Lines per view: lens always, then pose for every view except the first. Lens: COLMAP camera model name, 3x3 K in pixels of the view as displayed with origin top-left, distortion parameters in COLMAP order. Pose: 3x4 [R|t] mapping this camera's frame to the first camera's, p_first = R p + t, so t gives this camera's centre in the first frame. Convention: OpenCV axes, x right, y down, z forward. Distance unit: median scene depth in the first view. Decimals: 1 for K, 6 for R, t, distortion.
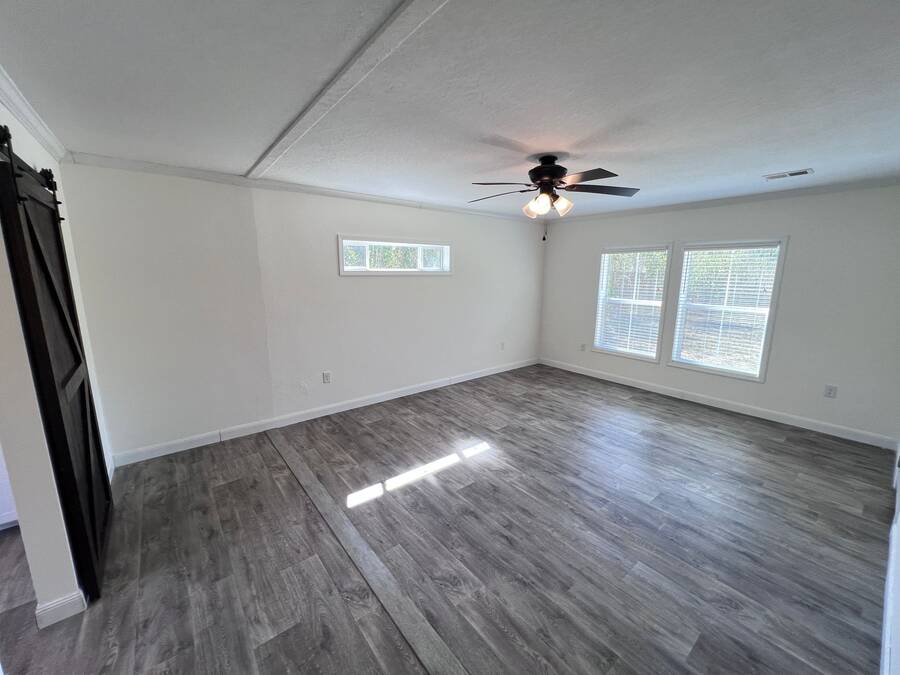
lens RADIAL K [[362.0, 0, 449.3], [0, 362.0, 337.6], [0, 0, 1]] dist [-0.000976, -0.000569]
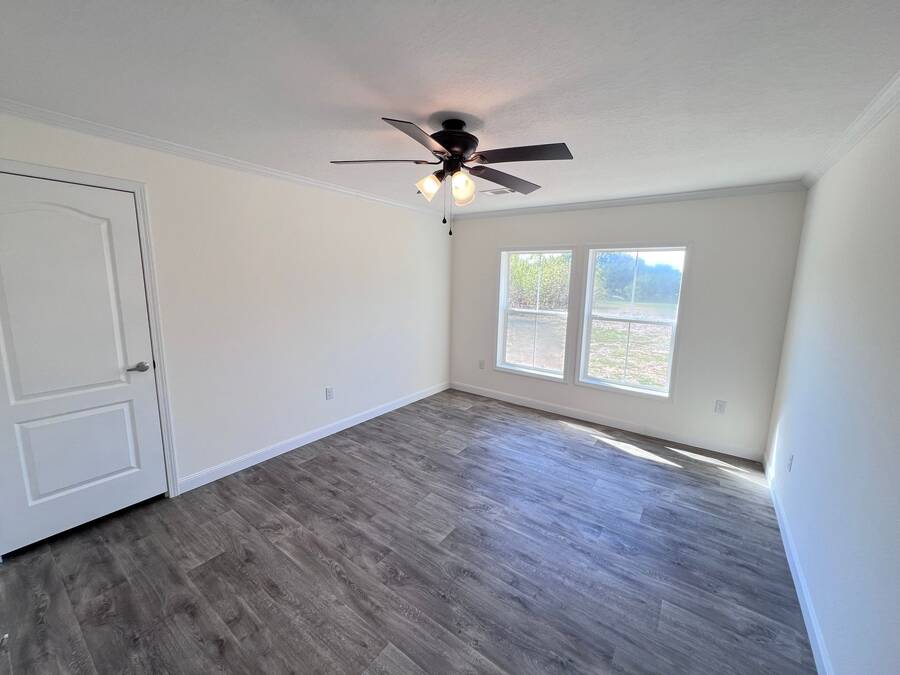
lens RADIAL K [[361.3, 0, 450.7], [0, 361.3, 336.9], [0, 0, 1]] dist [-0.003291, 0.001558]
pose [[0.963347, -0.028798, 0.266708, -0.166382], [0.032300, 0.999440, -0.008752, -0.039022], [-0.266306, 0.017046, 0.963738, 0.203374]]
